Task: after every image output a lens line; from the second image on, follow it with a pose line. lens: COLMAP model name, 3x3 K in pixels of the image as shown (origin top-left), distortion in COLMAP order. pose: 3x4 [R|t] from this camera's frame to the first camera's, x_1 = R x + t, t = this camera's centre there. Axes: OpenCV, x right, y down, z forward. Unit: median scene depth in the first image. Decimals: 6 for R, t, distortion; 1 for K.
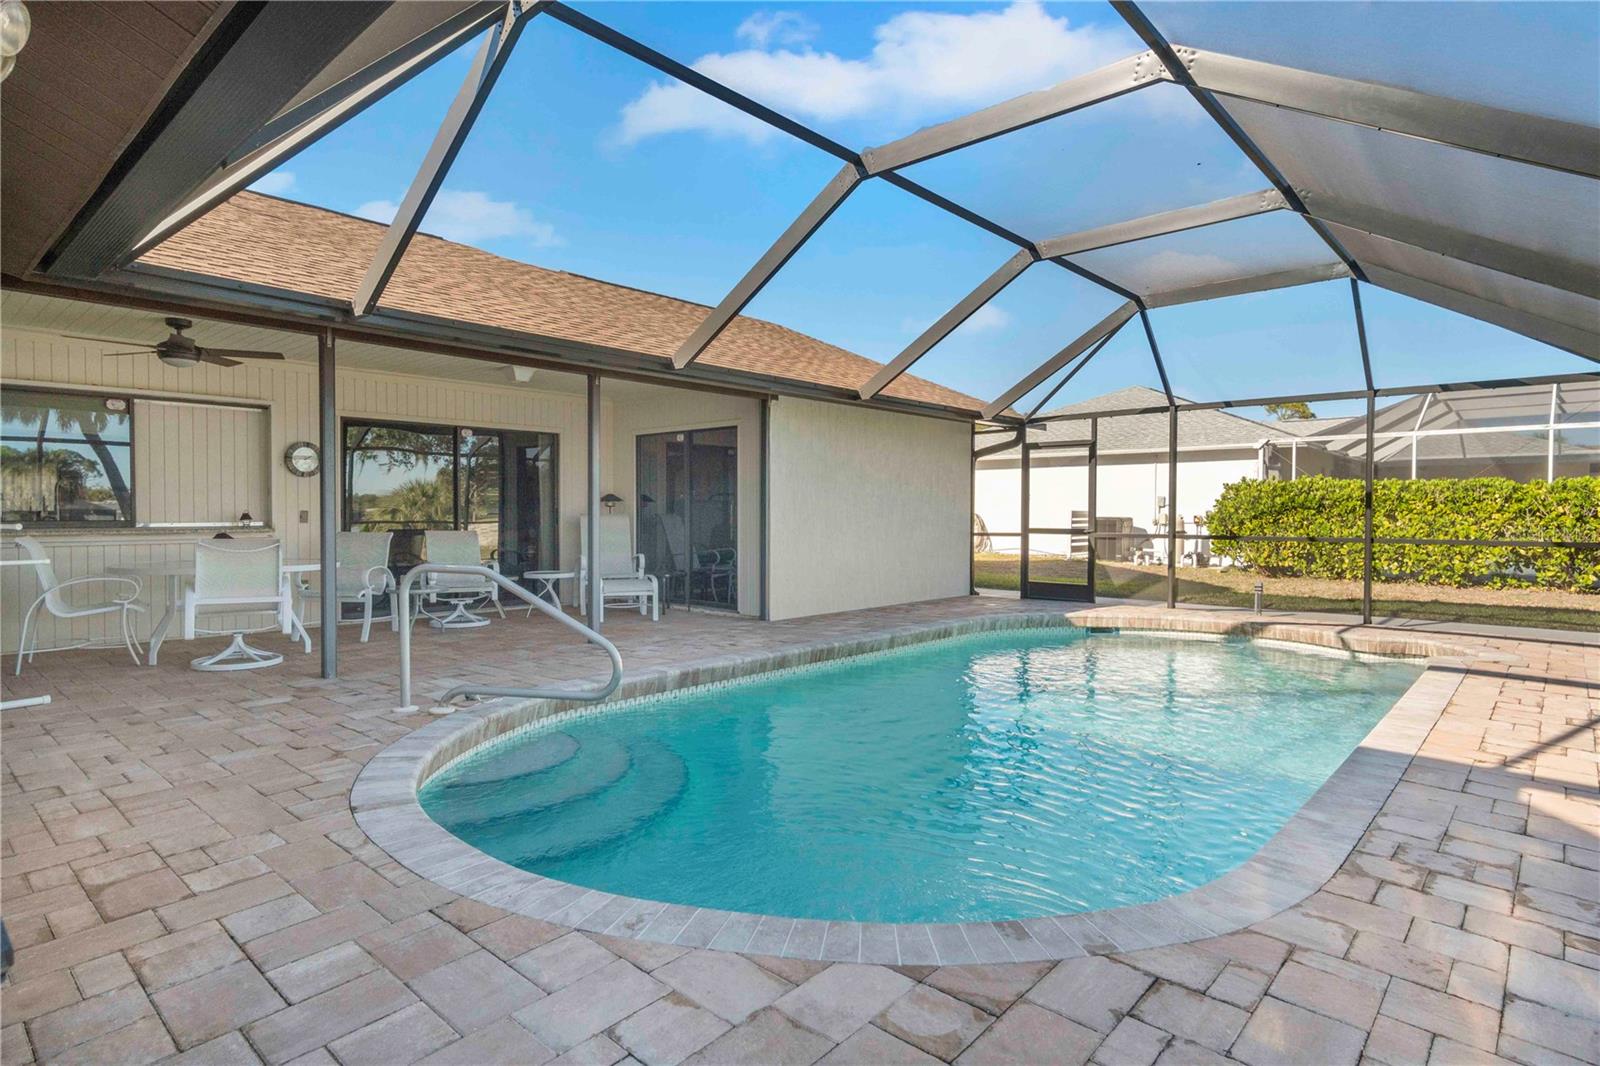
lens RADIAL K [[858.9, 0, 804.6], [0, 858.9, 530.1], [0, 0, 1]] dist [0.011534, 0.002682]
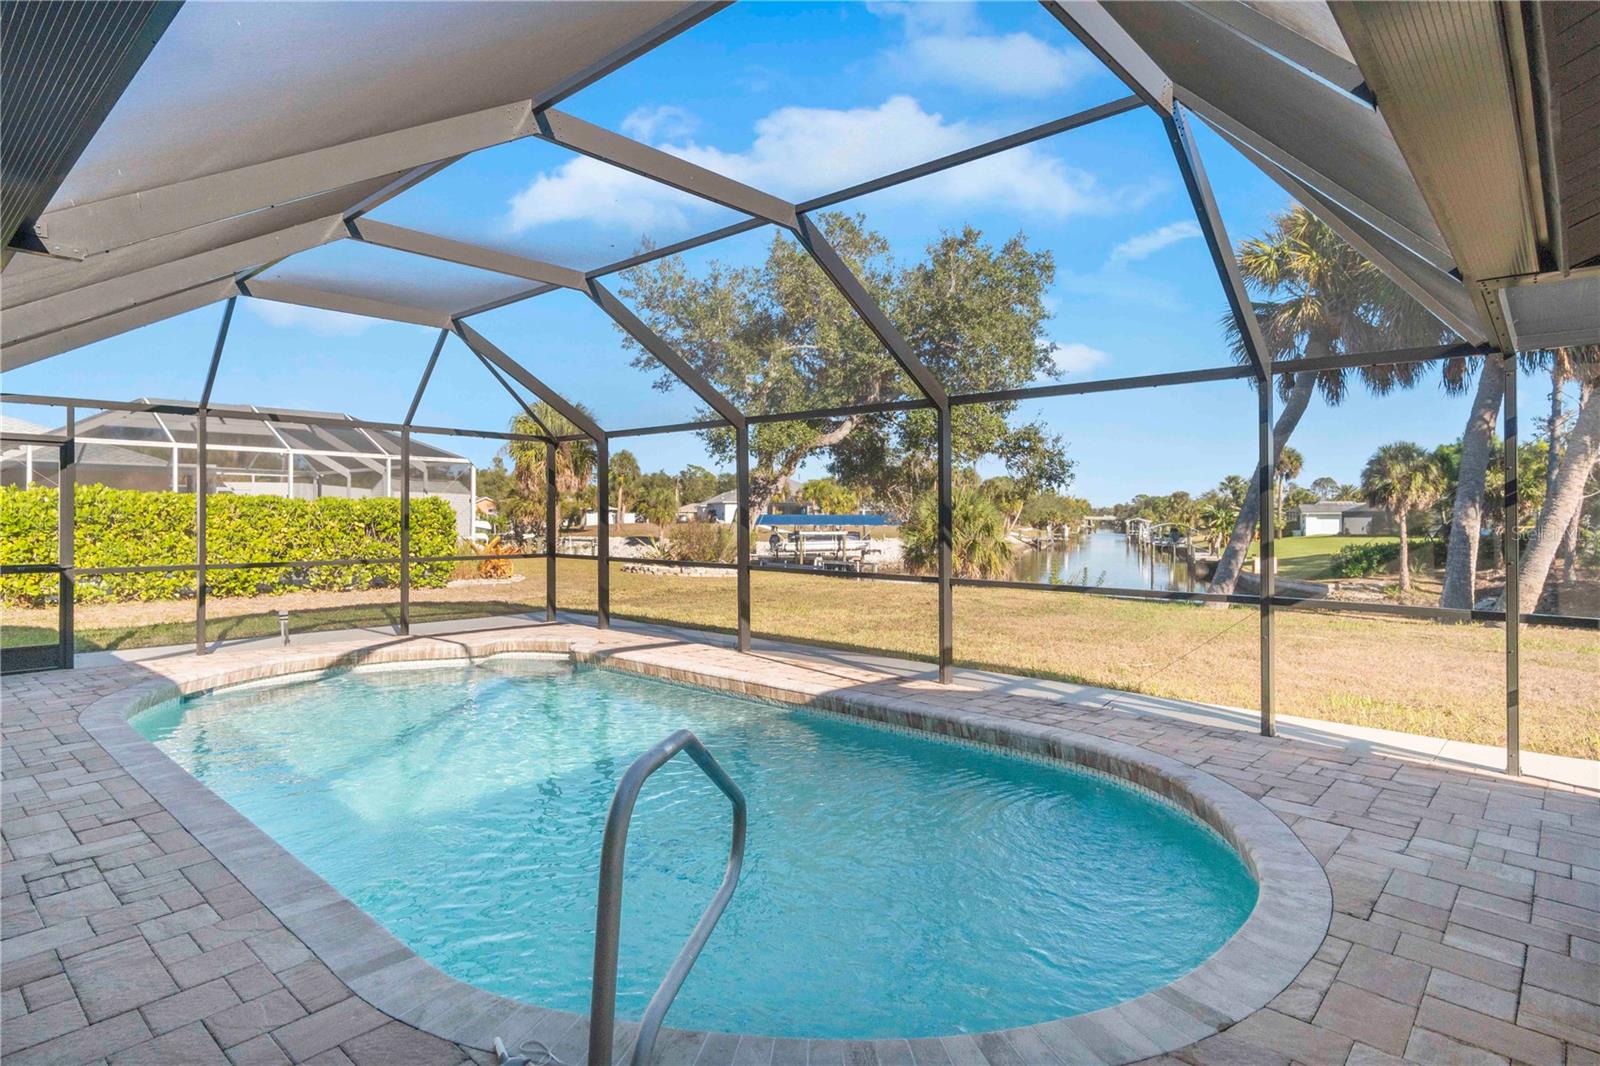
lens RADIAL K [[858.9, 0, 796.4], [0, 858.9, 526.8], [0, 0, 1]] dist [0.011534, 0.002682]
pose [[-0.002450, -0.016593, 0.999859, -1.745080], [0.013884, 0.999765, 0.016625, -0.162924], [-0.999901, 0.013923, -0.002219, 1.900676]]
